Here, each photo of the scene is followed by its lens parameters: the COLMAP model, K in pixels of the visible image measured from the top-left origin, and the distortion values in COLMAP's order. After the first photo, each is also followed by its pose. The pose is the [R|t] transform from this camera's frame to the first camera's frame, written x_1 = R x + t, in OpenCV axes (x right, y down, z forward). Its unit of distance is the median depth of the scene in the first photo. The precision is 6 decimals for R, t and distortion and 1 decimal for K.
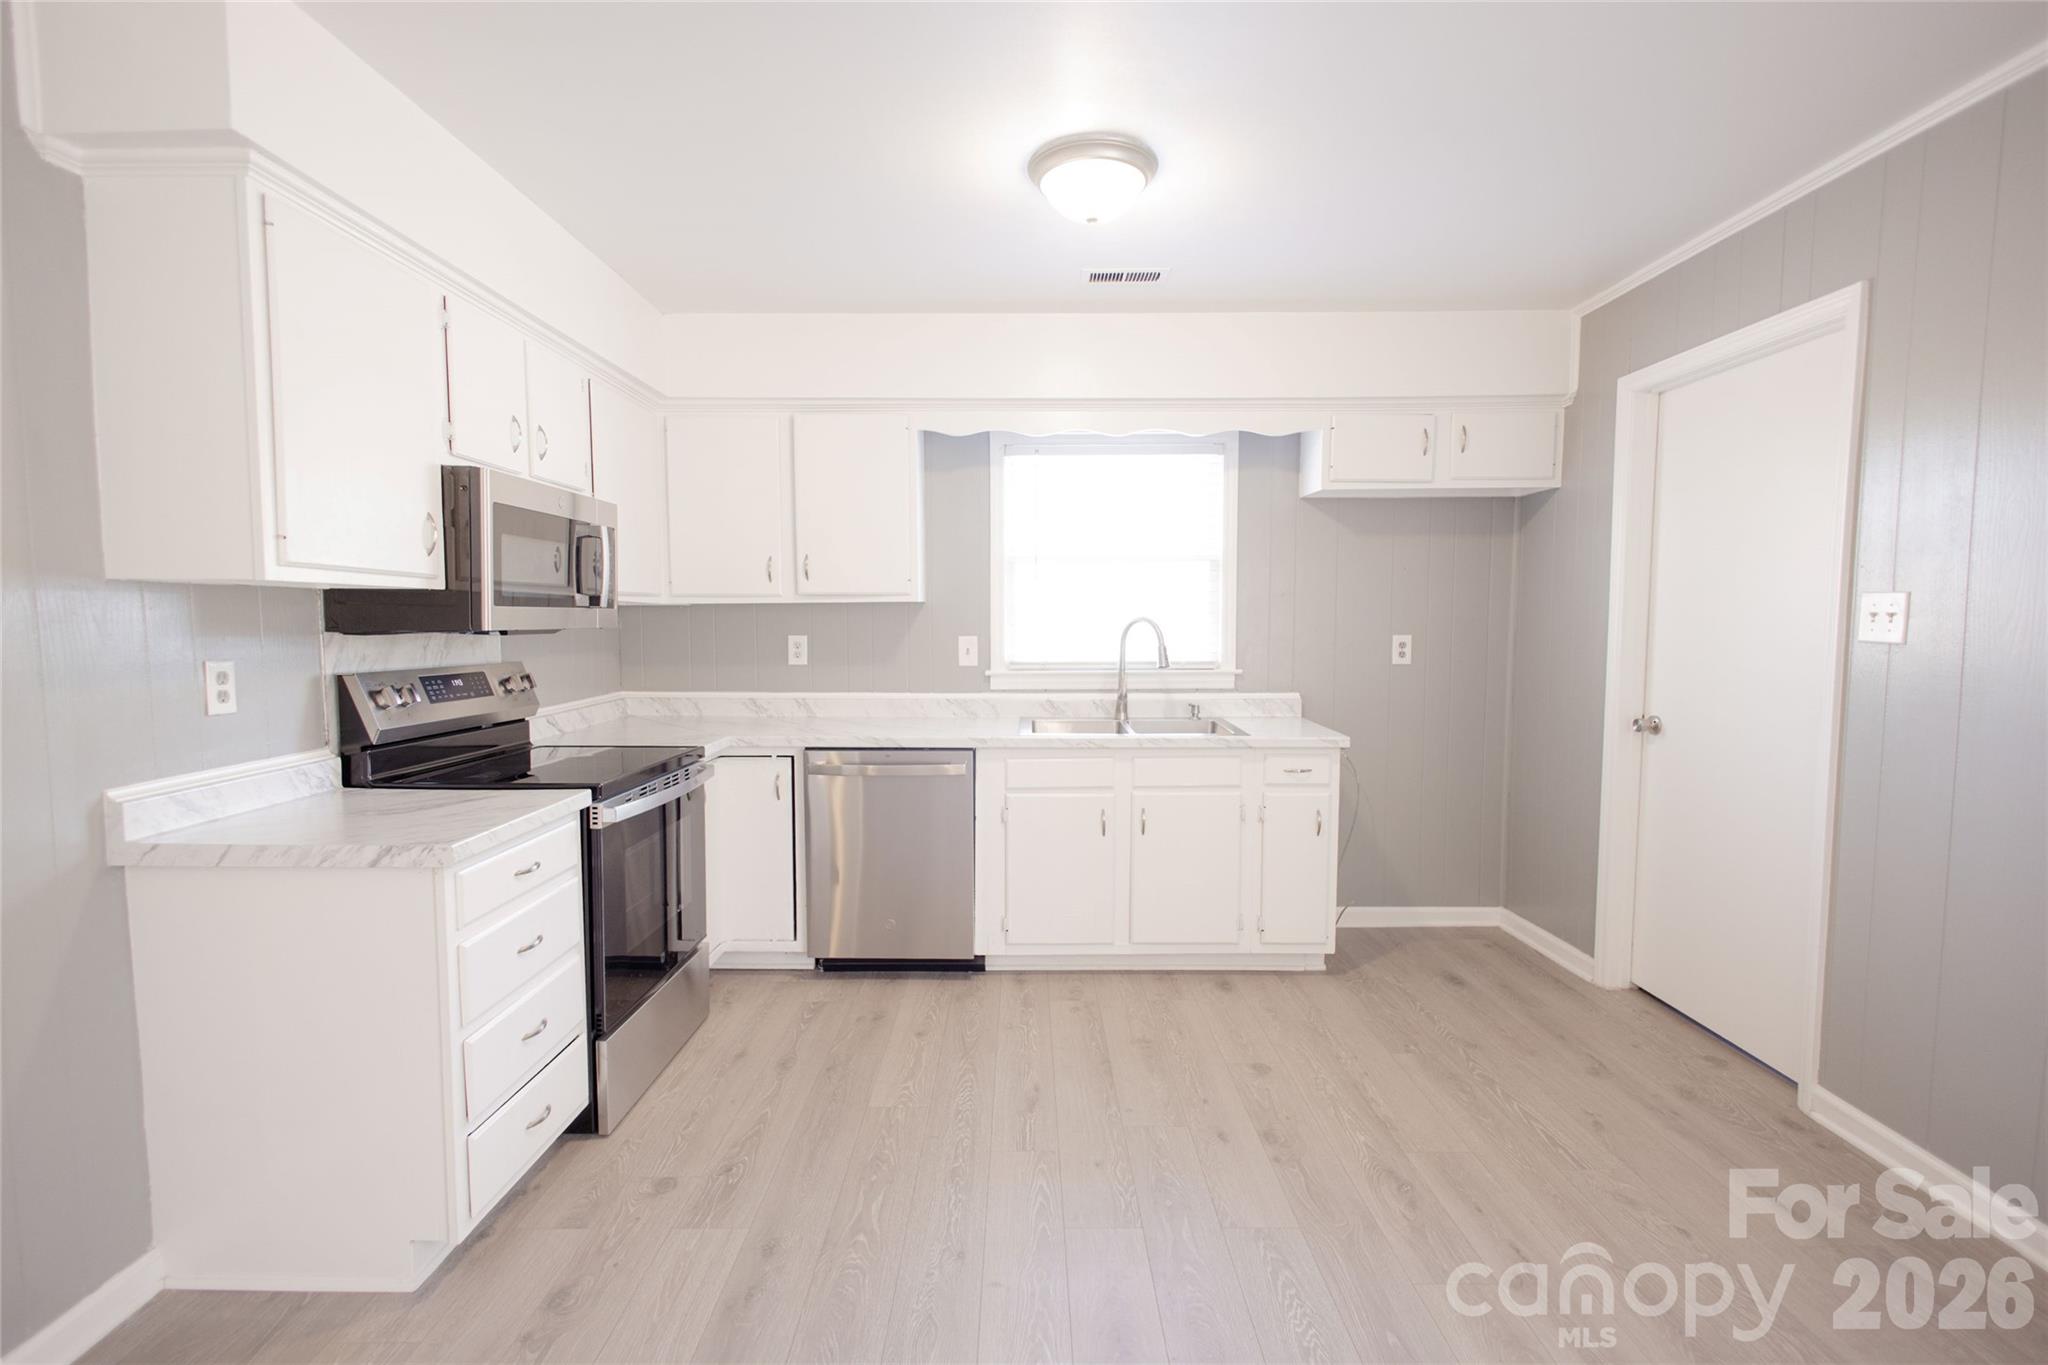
lens RADIAL K [[939.0, 0, 1024.0], [0, 939.0, 682.5], [0, 0, 1]] dist [0.003471, -0.000022]
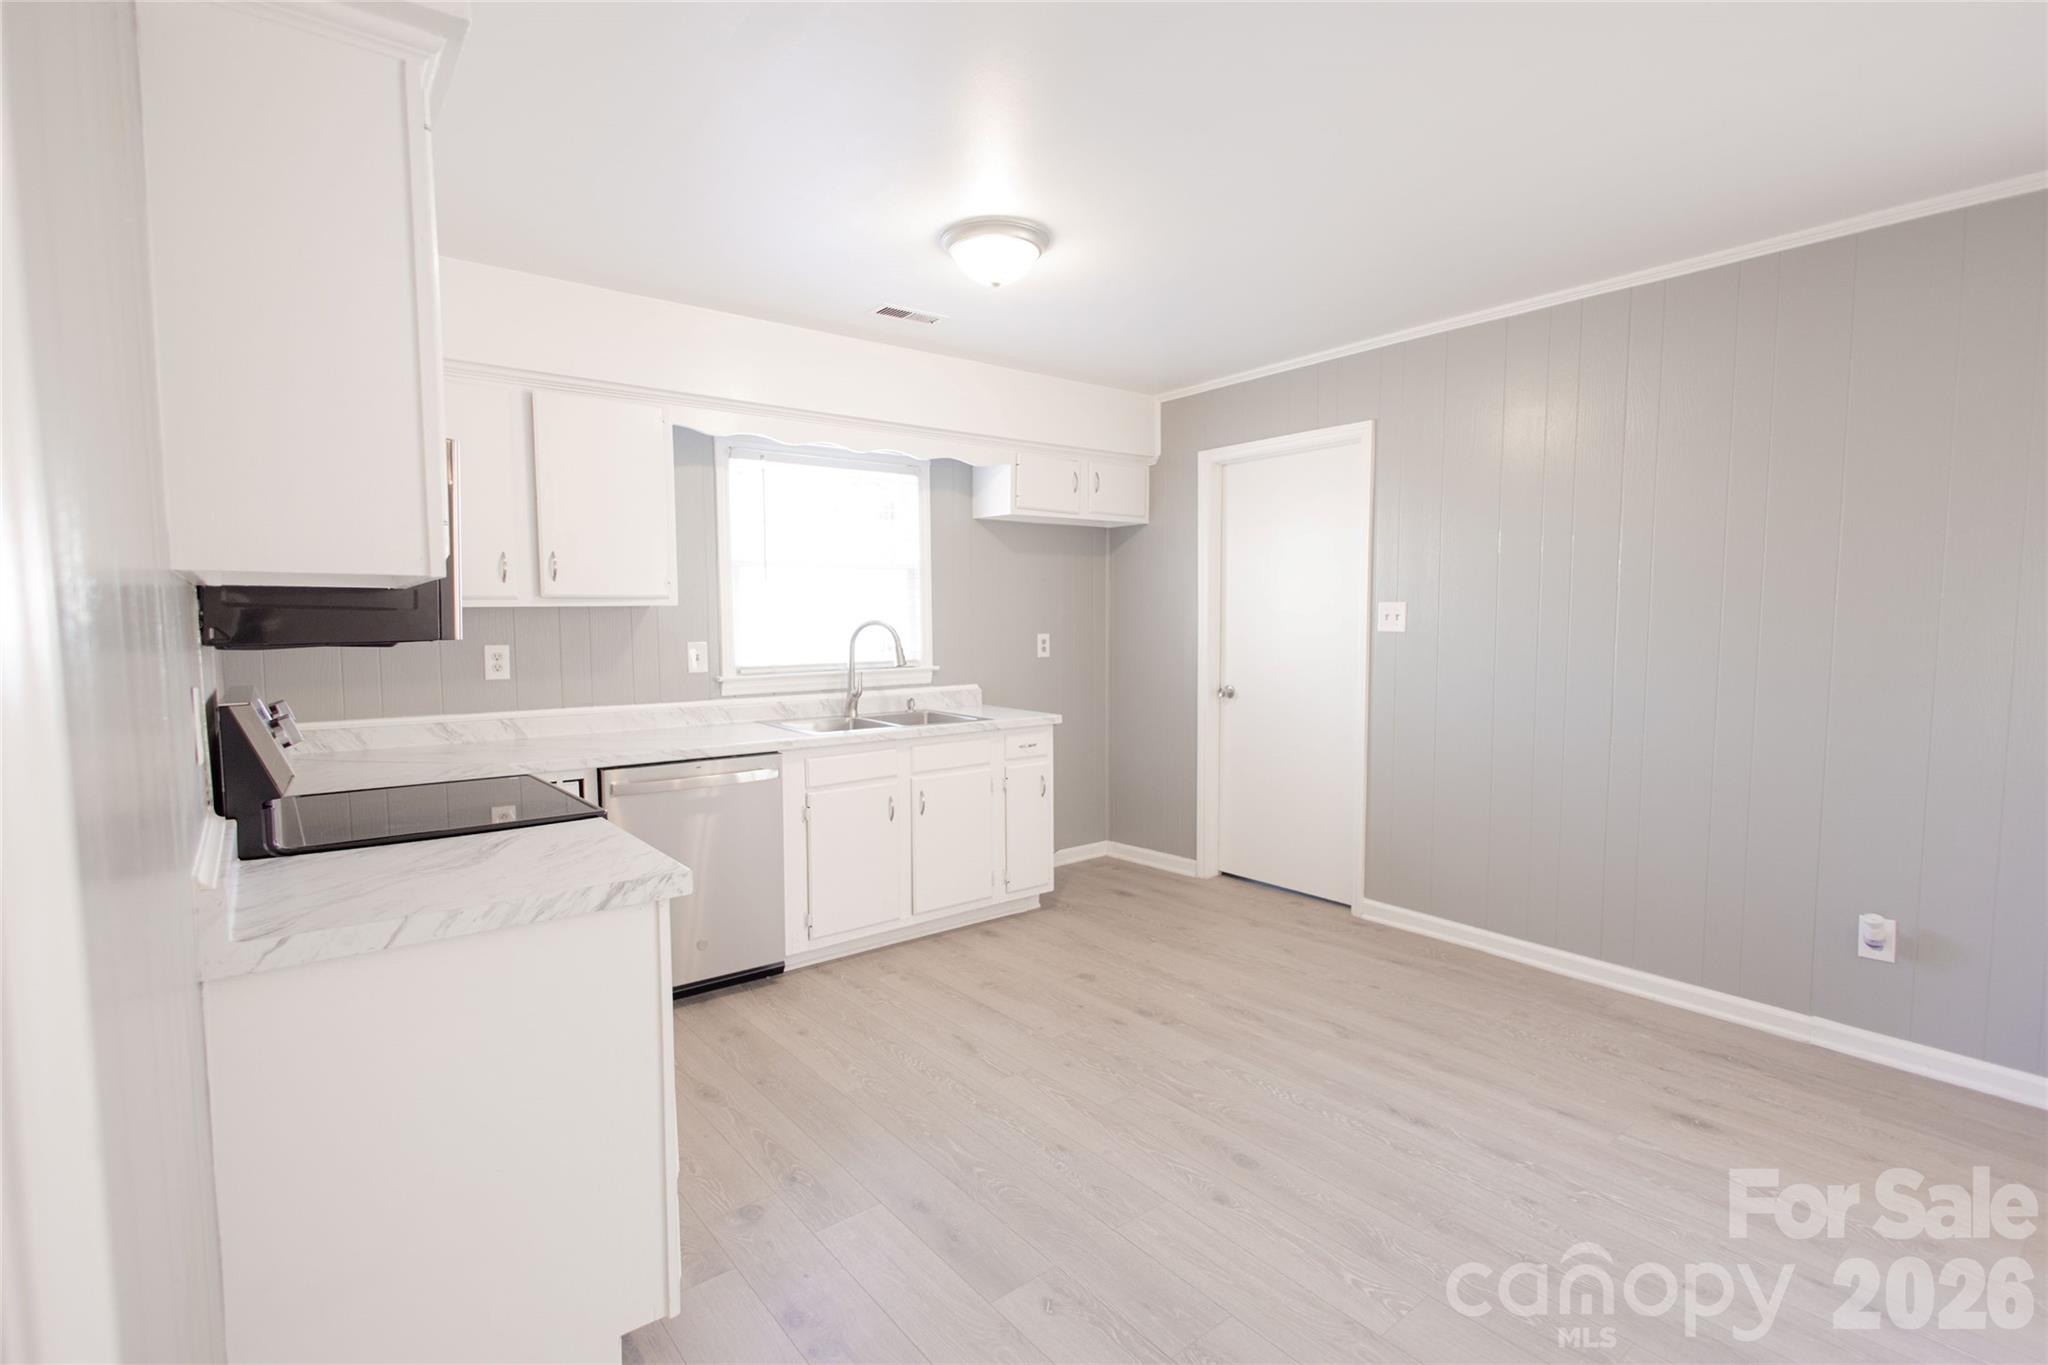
lens RADIAL K [[953.6, 0, 1024.0], [0, 953.6, 682.5], [0, 0, 1]] dist [0.002750, -0.000246]
pose [[0.781428, -0.047073, 0.622218, -0.455603], [0.051405, 0.998617, 0.010990, -0.001293], [-0.621875, 0.023397, 0.782767, 0.031960]]
